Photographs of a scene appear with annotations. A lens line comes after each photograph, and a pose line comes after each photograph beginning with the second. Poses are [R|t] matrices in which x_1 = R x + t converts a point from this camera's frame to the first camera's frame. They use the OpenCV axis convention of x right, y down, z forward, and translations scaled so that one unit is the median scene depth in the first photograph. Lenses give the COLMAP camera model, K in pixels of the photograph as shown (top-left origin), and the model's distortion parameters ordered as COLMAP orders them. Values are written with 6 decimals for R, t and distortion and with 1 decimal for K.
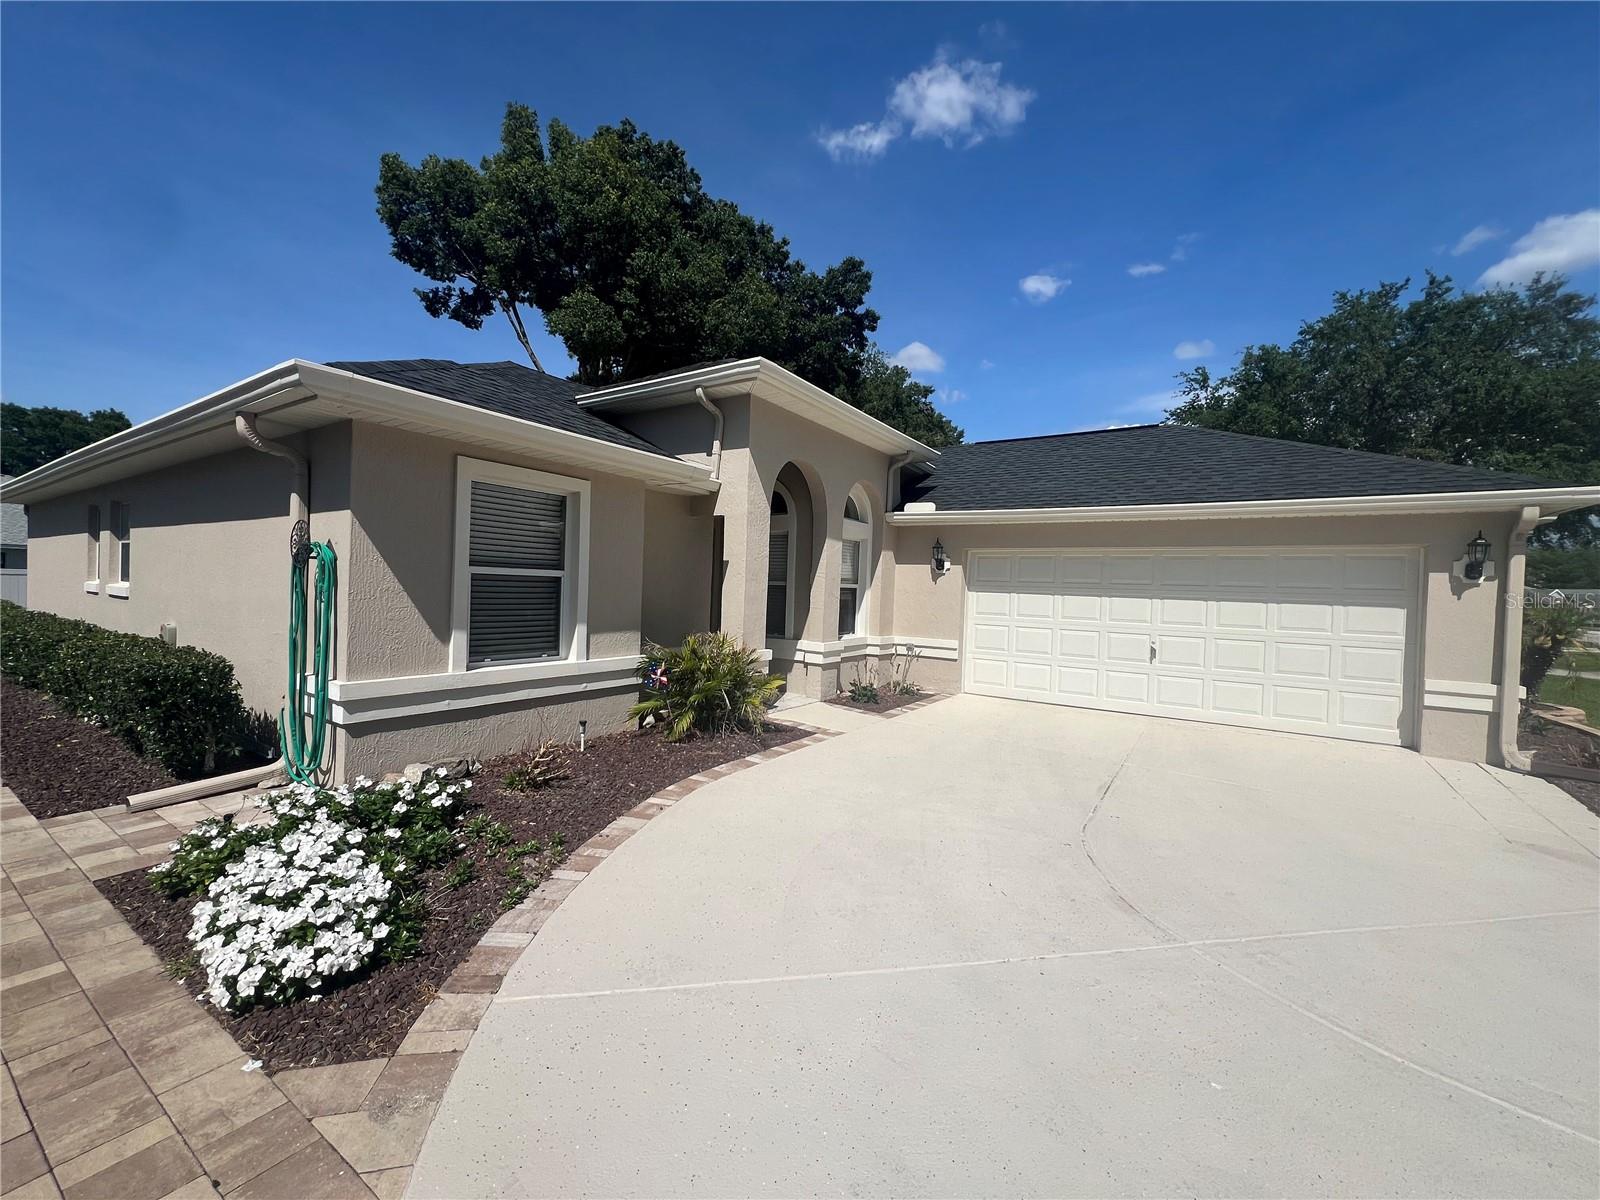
lens RADIAL K [[640.3, 0, 807.8], [0, 640.3, 603.9], [0, 0, 1]] dist [-0.002517, -0.005213]
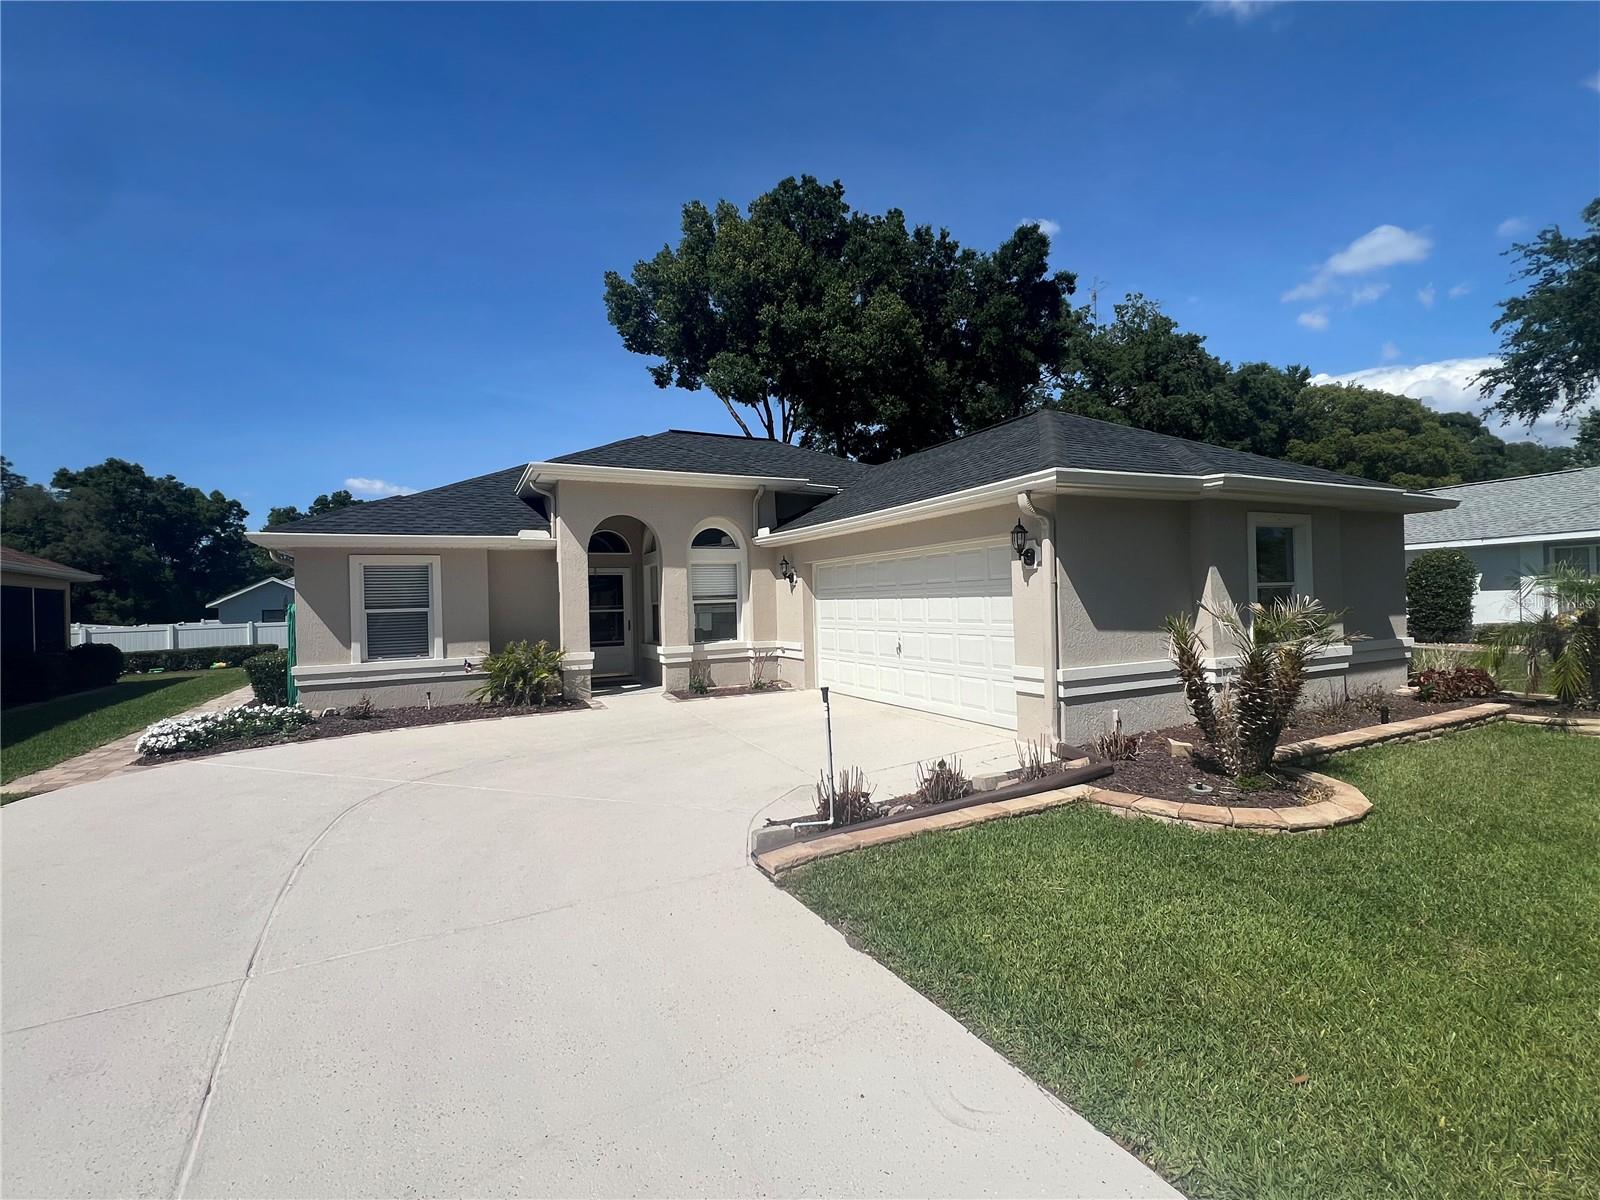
lens RADIAL K [[726.4, 0, 800.0], [0, 726.4, 600.0], [0, 0, 1]] dist [0.016205, -0.021021]
pose [[0.862847, -0.058133, -0.502112, 0.870030], [0.045567, 0.998266, -0.037273, 0.027855], [0.503408, 0.009281, 0.863999, -0.124903]]
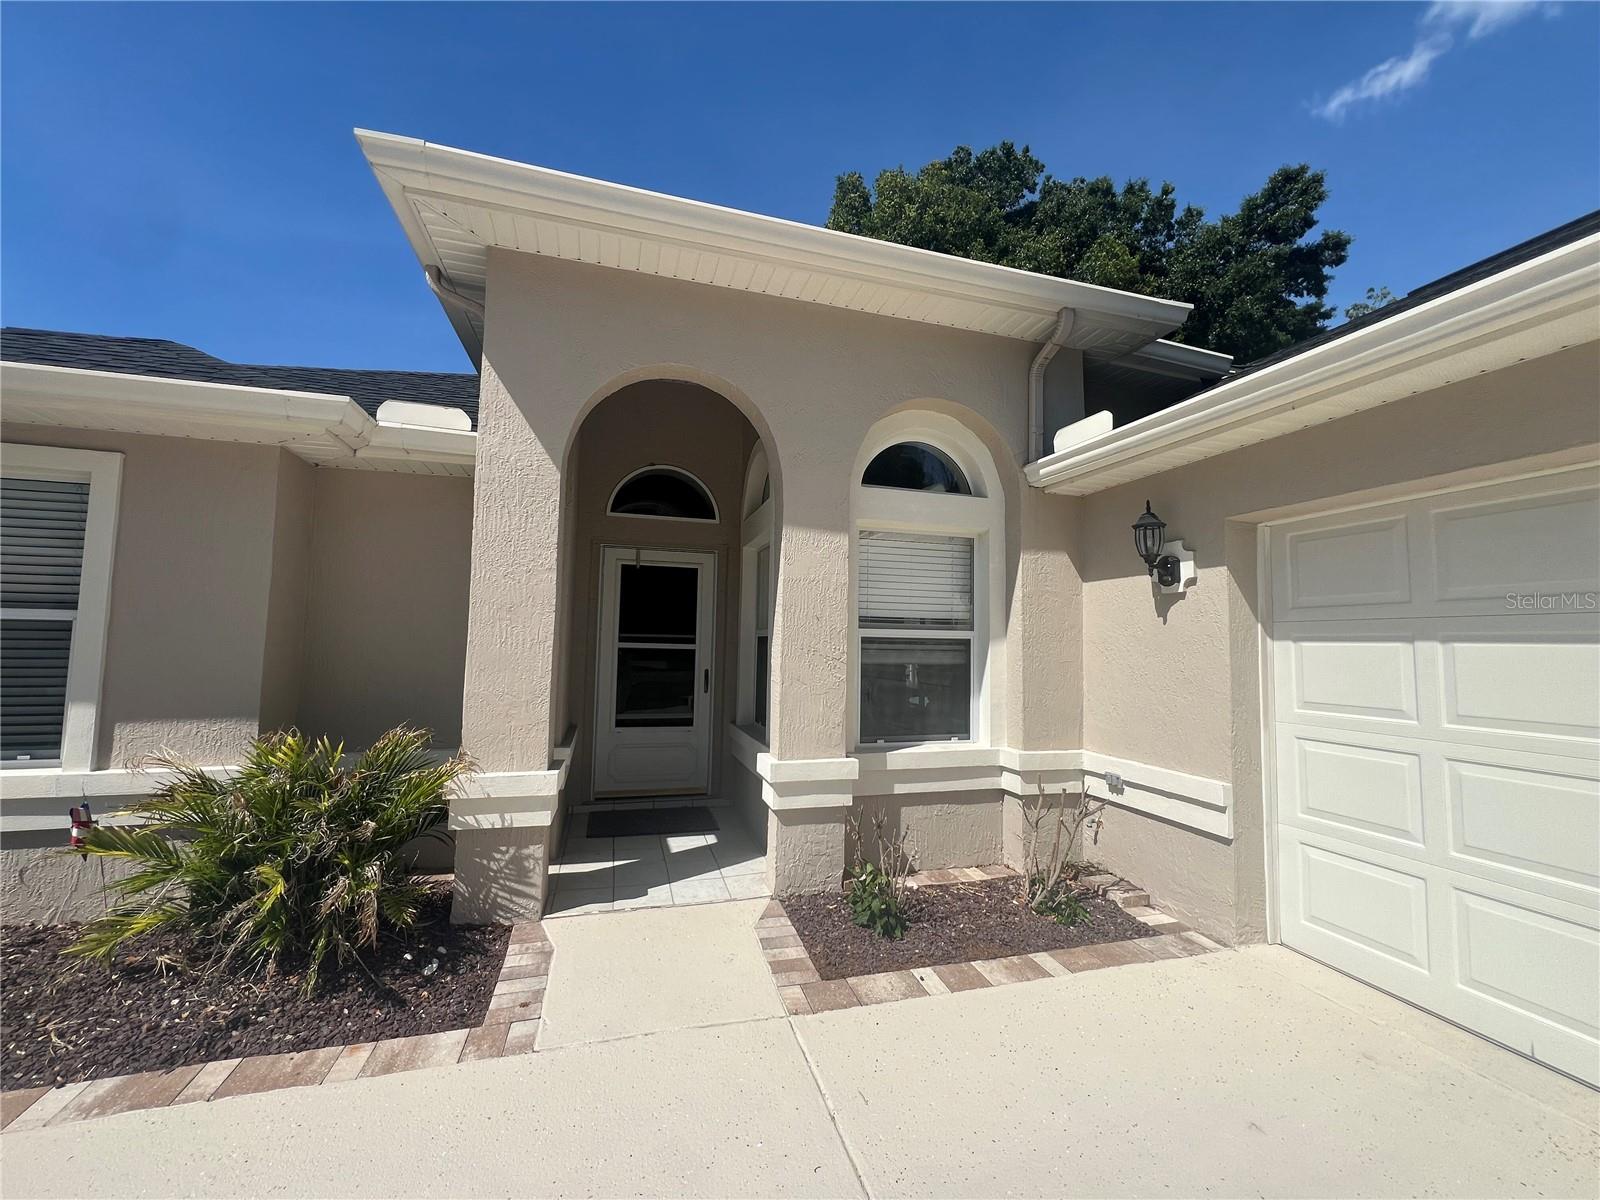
lens RADIAL K [[640.3, 0, 807.8], [0, 640.3, 603.9], [0, 0, 1]] dist [-0.002517, -0.005213]
pose [[0.762437, -0.061670, -0.644117, 0.283684], [-0.006646, 0.994649, -0.103098, -0.001746], [0.647029, 0.082886, 0.757947, 0.575896]]
